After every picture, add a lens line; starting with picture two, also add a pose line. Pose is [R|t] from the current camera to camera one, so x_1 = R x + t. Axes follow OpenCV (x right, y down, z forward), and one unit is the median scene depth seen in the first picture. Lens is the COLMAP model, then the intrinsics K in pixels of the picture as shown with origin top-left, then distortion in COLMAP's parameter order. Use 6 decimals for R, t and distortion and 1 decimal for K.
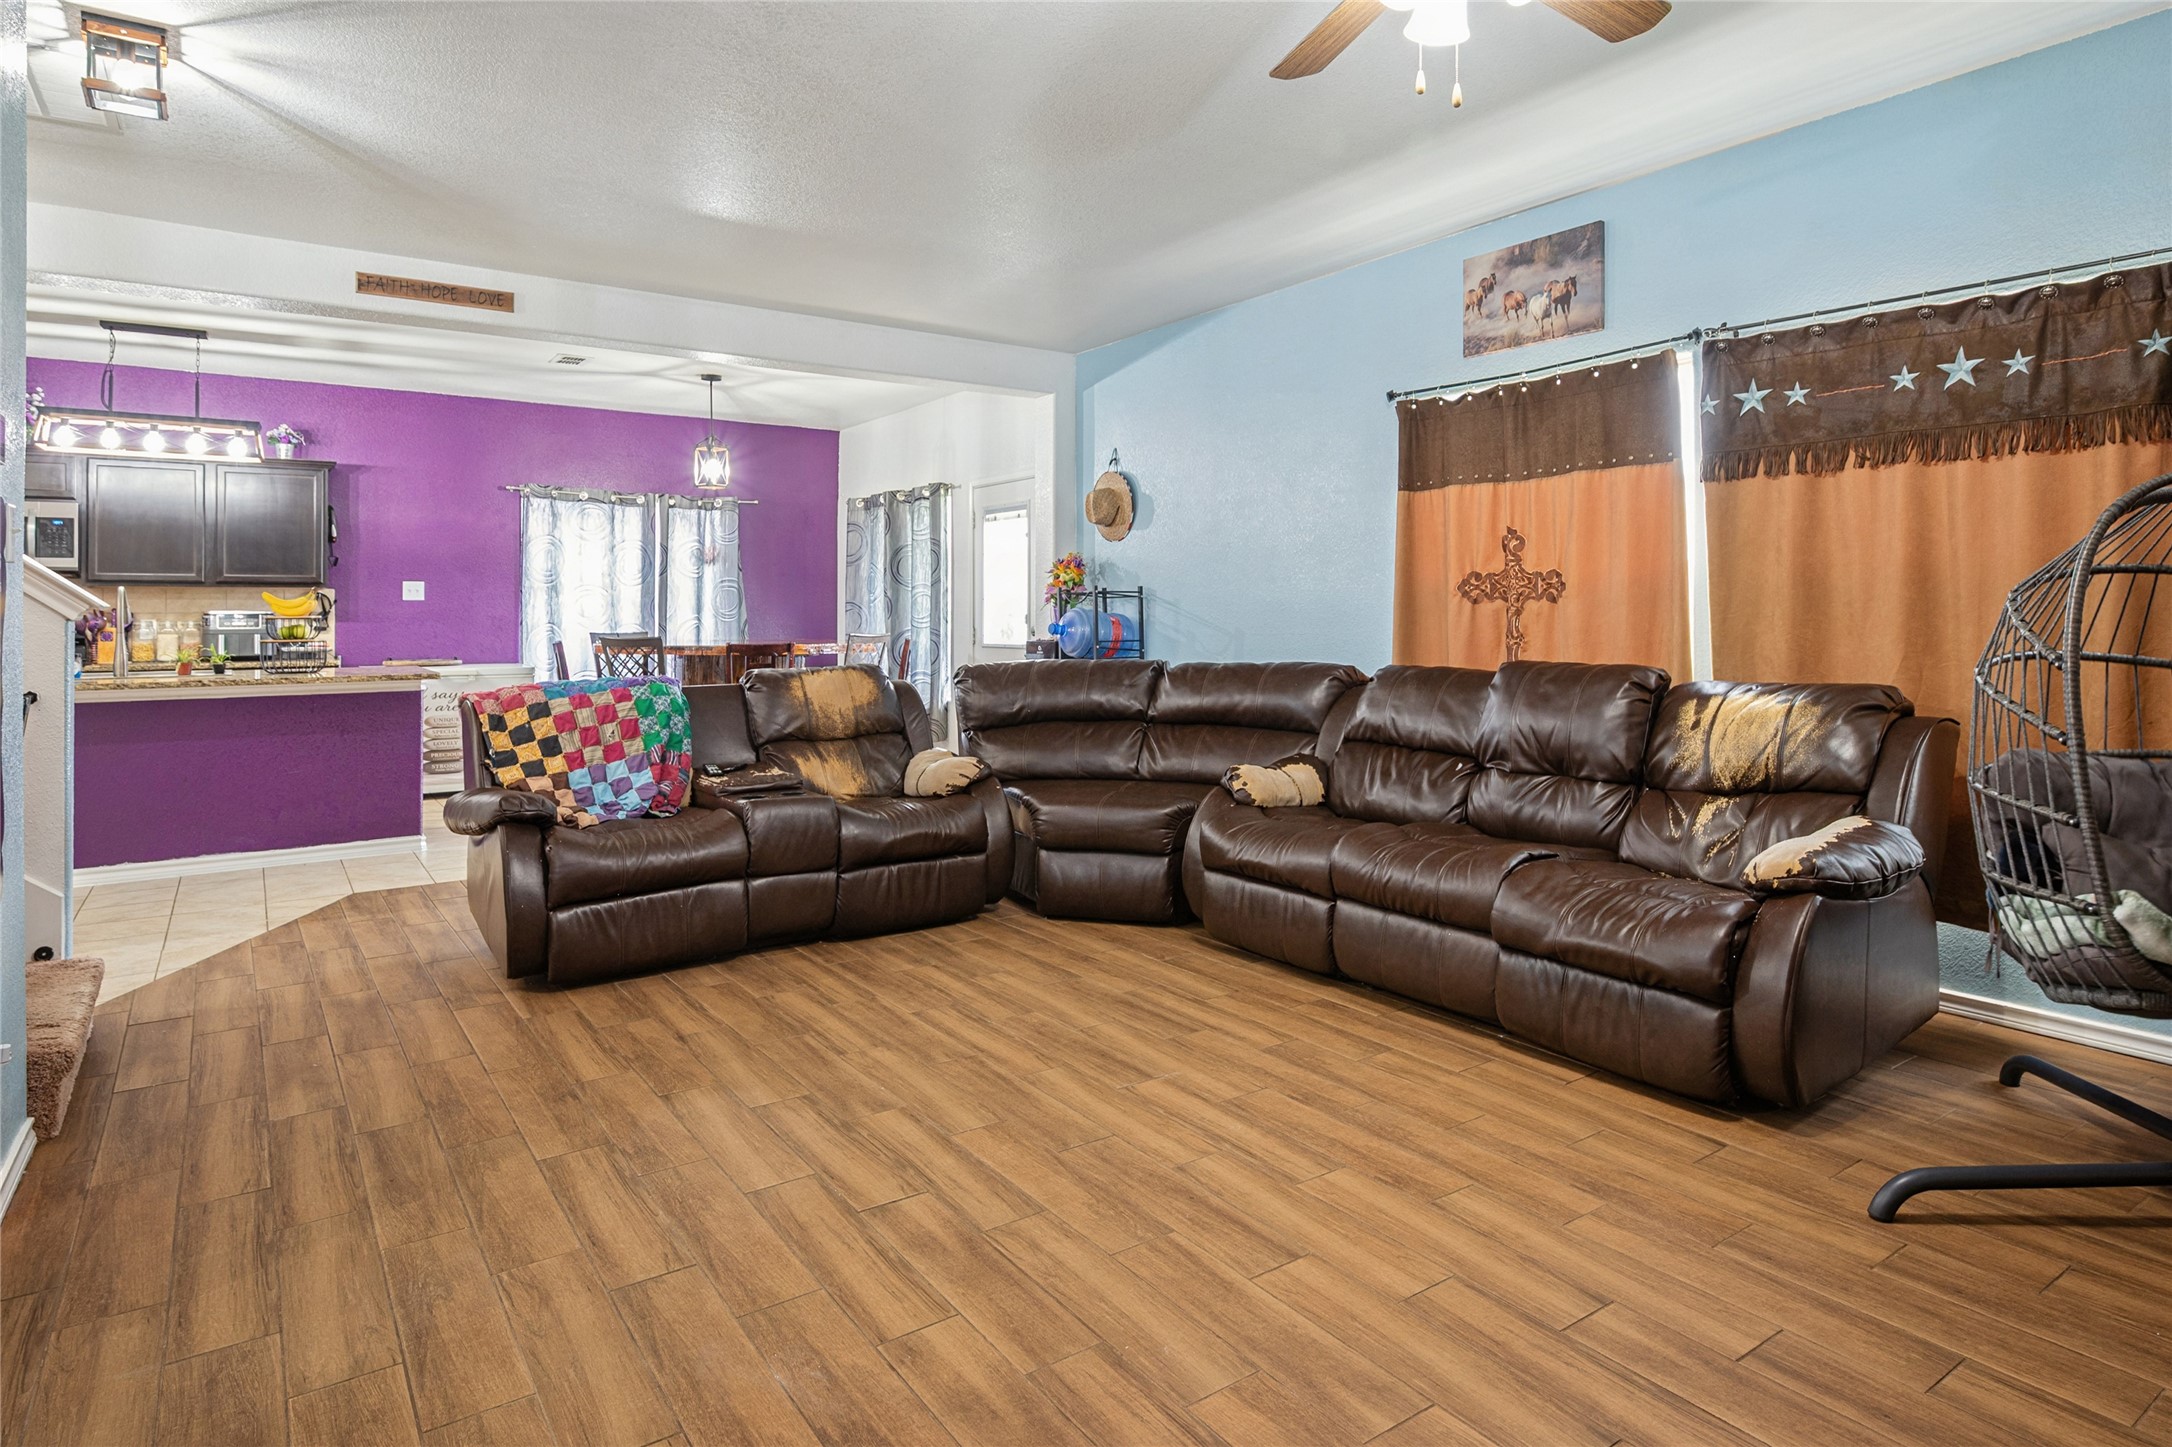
lens RADIAL K [[1190.0, 0, 1094.9], [0, 1190.0, 645.1], [0, 0, 1]] dist [-0.001686, 0.000447]
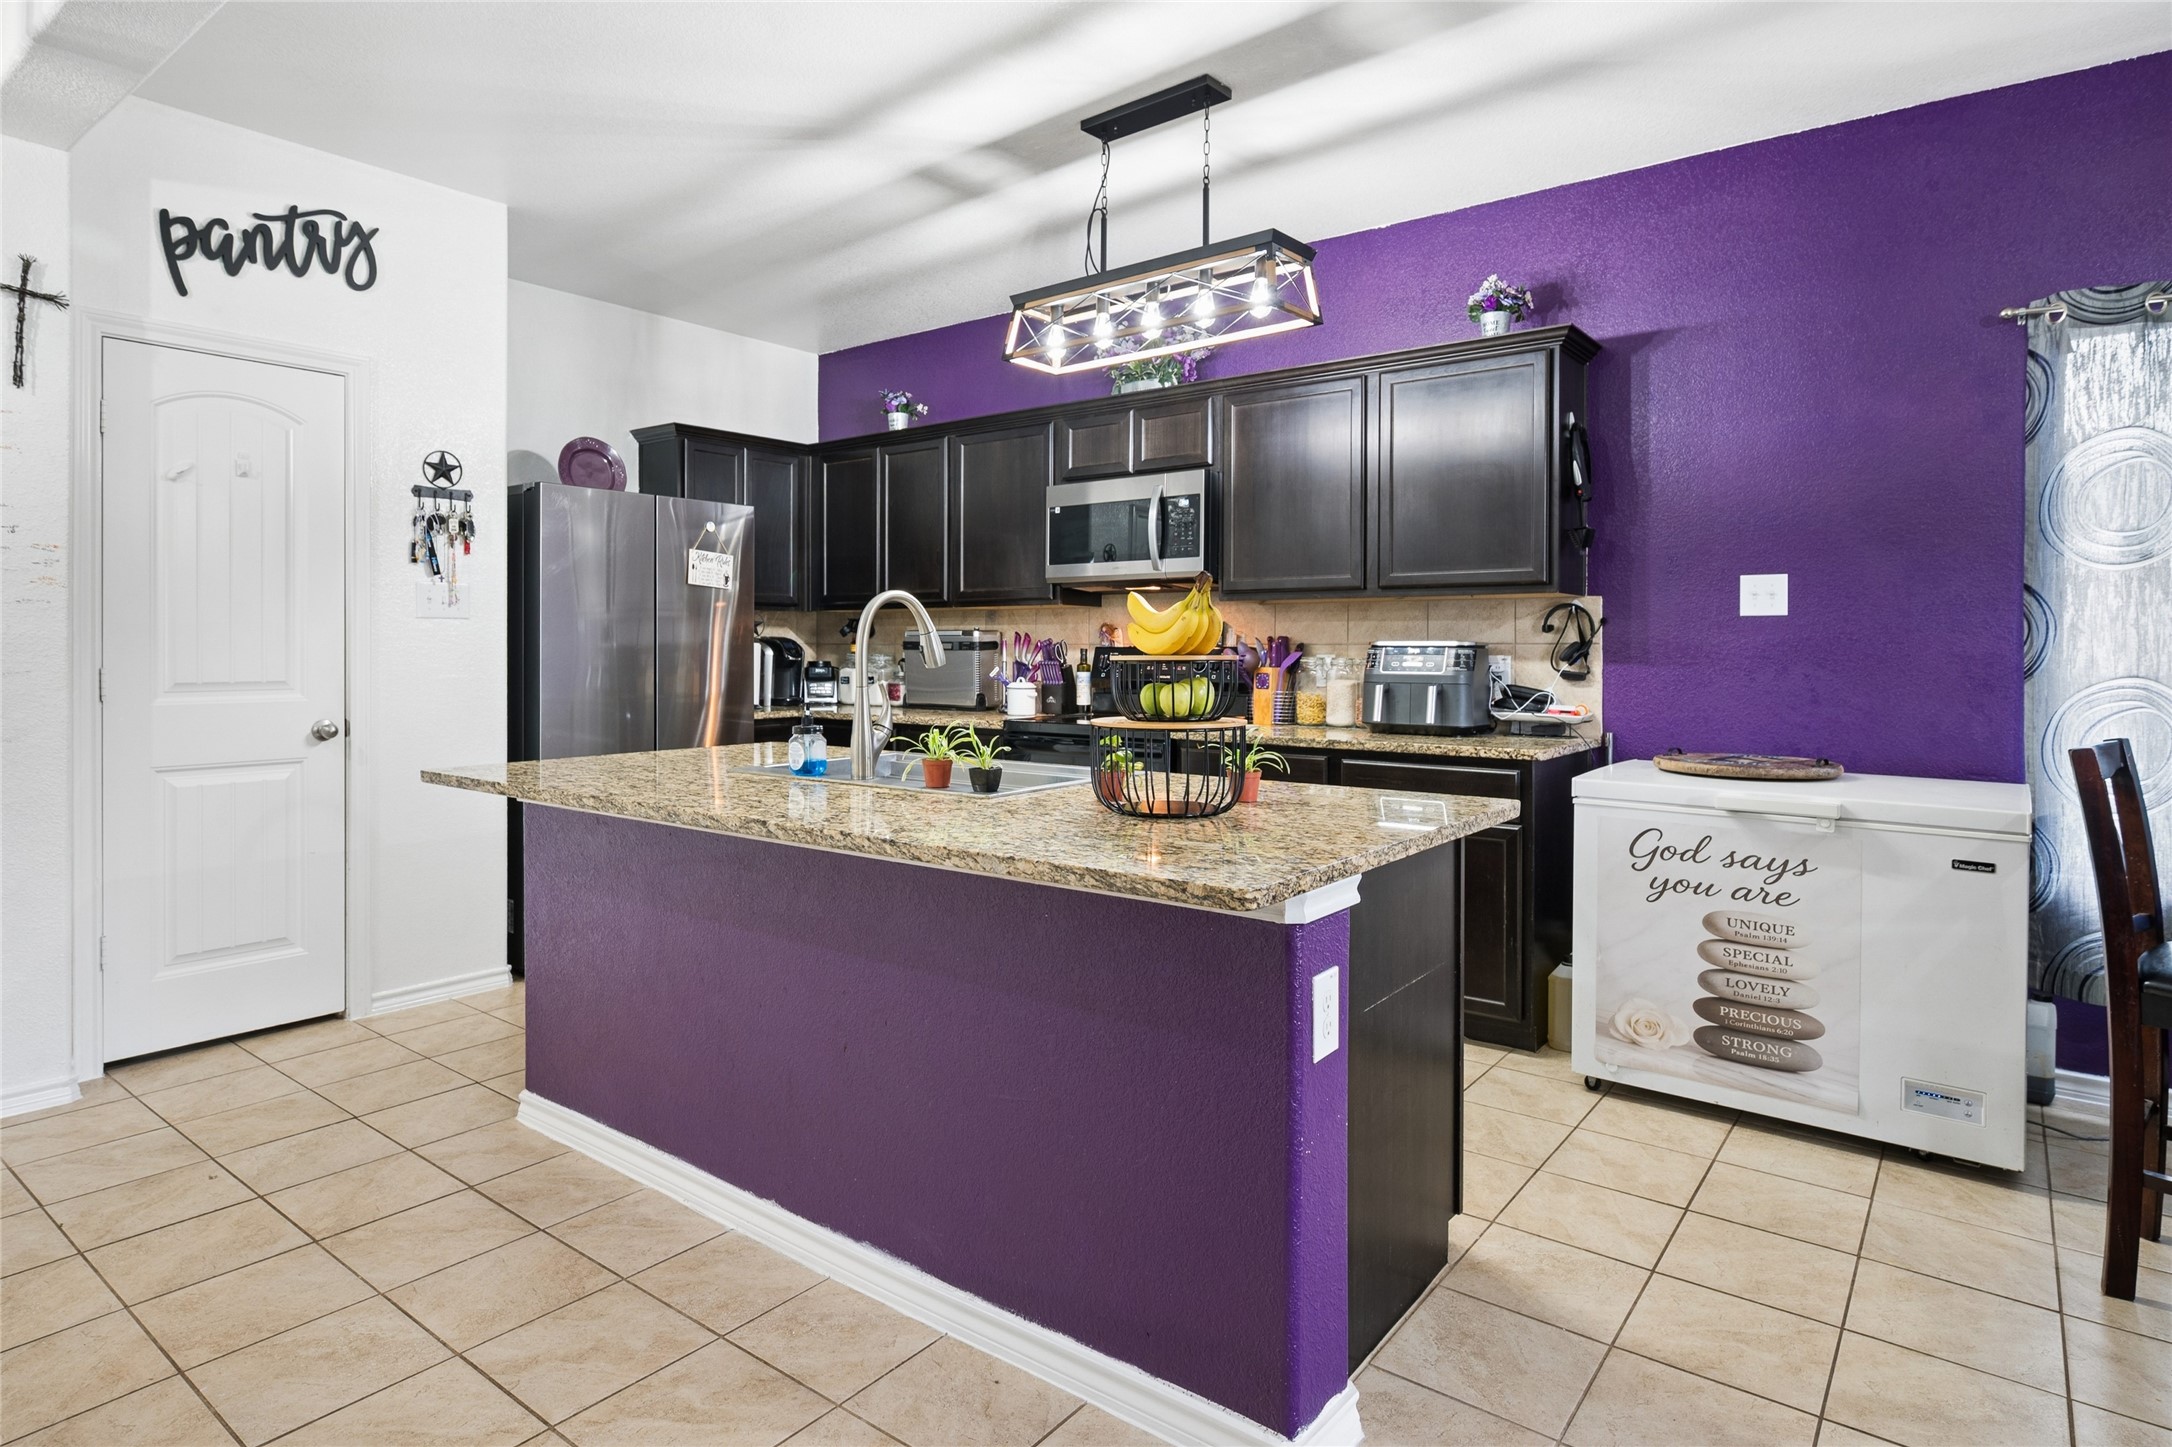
lens RADIAL K [[1173.7, 0, 1073.6], [0, 1173.7, 650.4], [0, 0, 1]] dist [-0.003438, 0.000247]
pose [[0.286565, 0.009113, -0.958018, -0.512595], [-0.024896, 0.999688, 0.002063, -0.043984], [0.957737, 0.023260, 0.286702, 1.397268]]
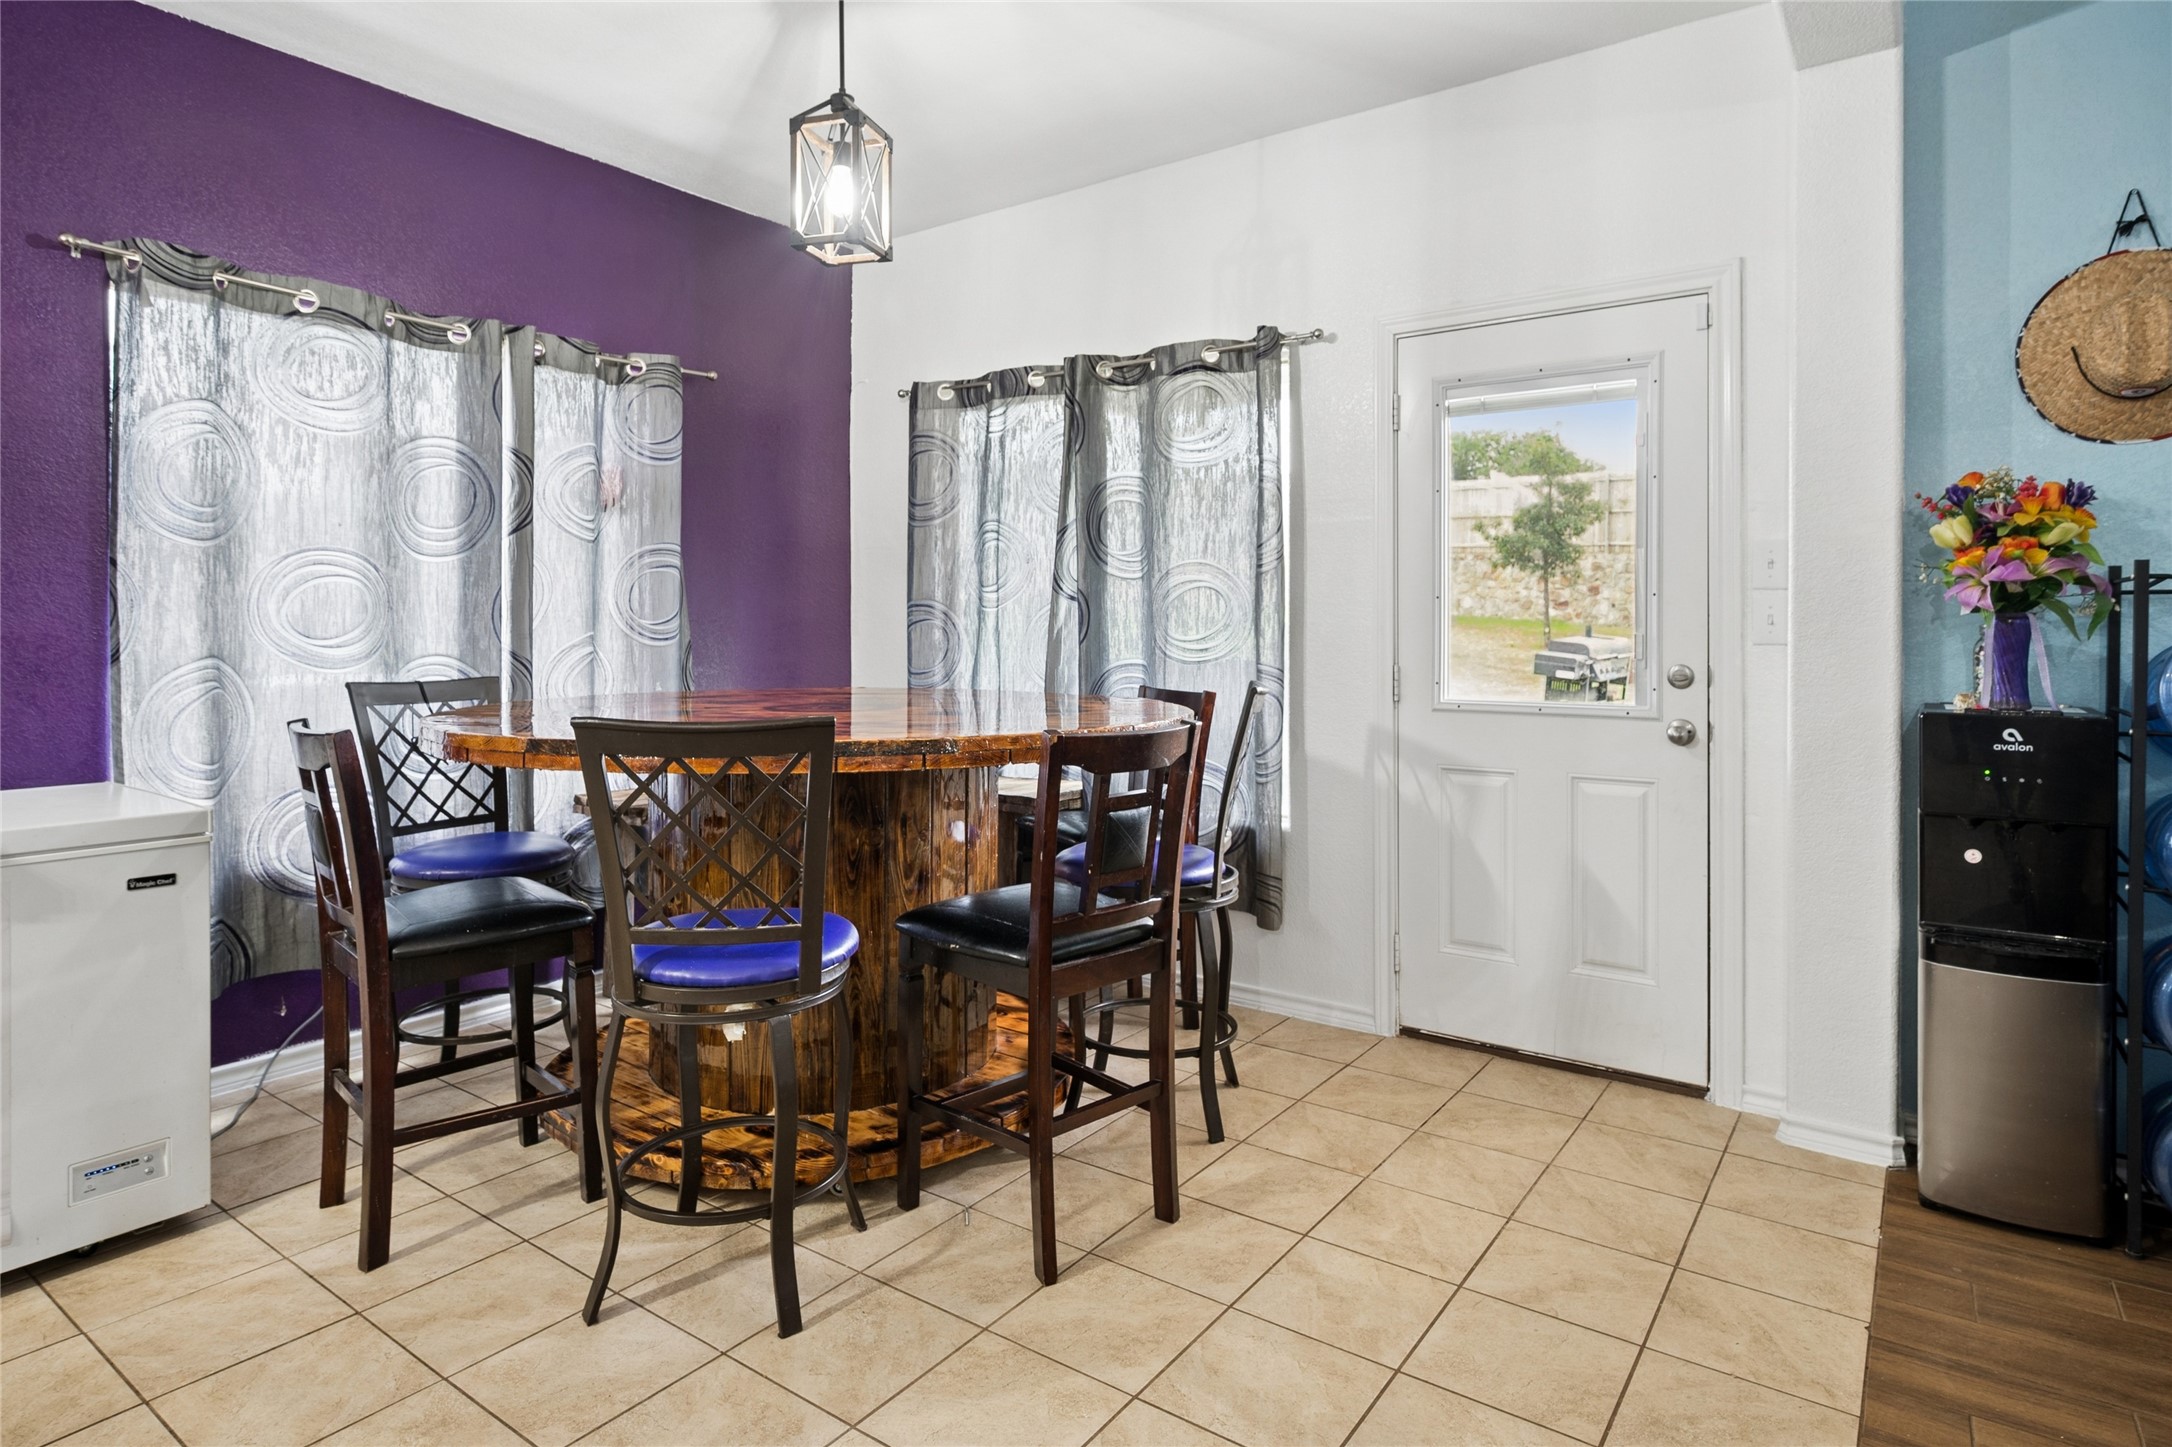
lens RADIAL K [[1208.1, 0, 1051.5], [0, 1208.1, 634.1], [0, 0, 1]] dist [0.001586, -0.000317]
pose [[0.951515, 0.000526, 0.307602, -0.776682], [0.004347, 0.999876, -0.015157, -0.042725], [-0.307572, 0.015760, 0.951394, 1.381266]]
